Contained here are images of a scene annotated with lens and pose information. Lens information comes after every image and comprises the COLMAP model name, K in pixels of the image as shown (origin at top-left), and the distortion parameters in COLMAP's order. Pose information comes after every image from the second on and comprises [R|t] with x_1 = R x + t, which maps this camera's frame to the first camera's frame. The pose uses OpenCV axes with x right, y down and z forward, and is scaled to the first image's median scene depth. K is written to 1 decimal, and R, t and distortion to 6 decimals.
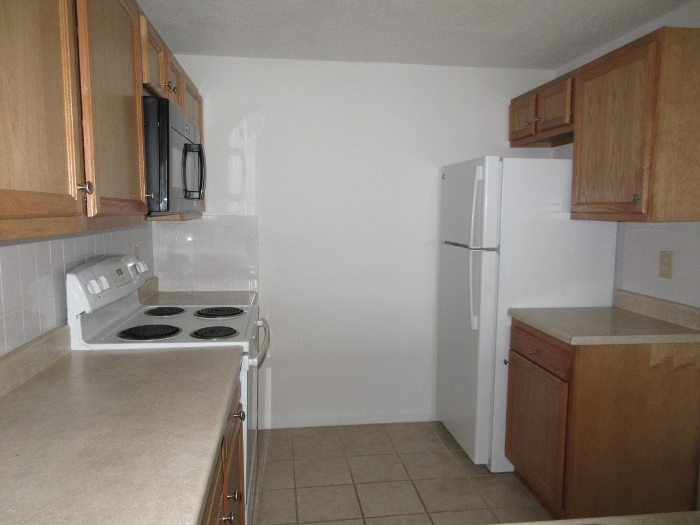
lens RADIAL K [[521.9, 0, 350.0], [0, 521.9, 262.5], [0, 0, 1]] dist [0.002043, -0.000144]
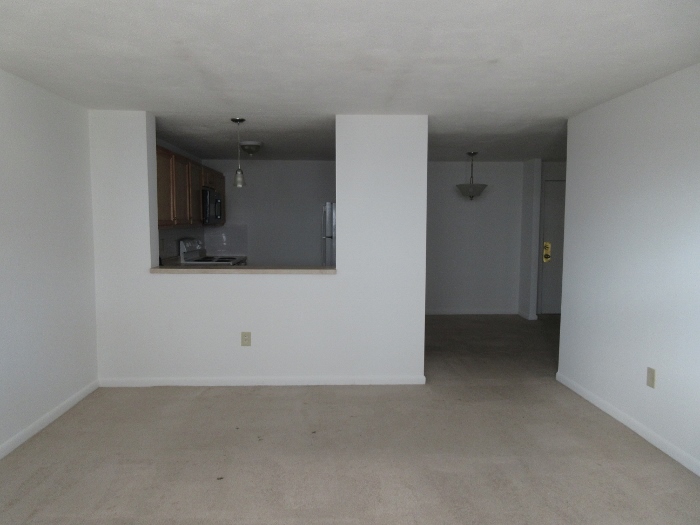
lens RADIAL K [[521.9, 0, 350.0], [0, 521.9, 262.5], [0, 0, 1]] dist [0.002043, -0.000144]
pose [[0.996393, 0.007206, -0.084553, 0.656772], [-0.009747, 0.999512, -0.029682, 0.191822], [0.084298, 0.030399, 0.995977, -1.763263]]
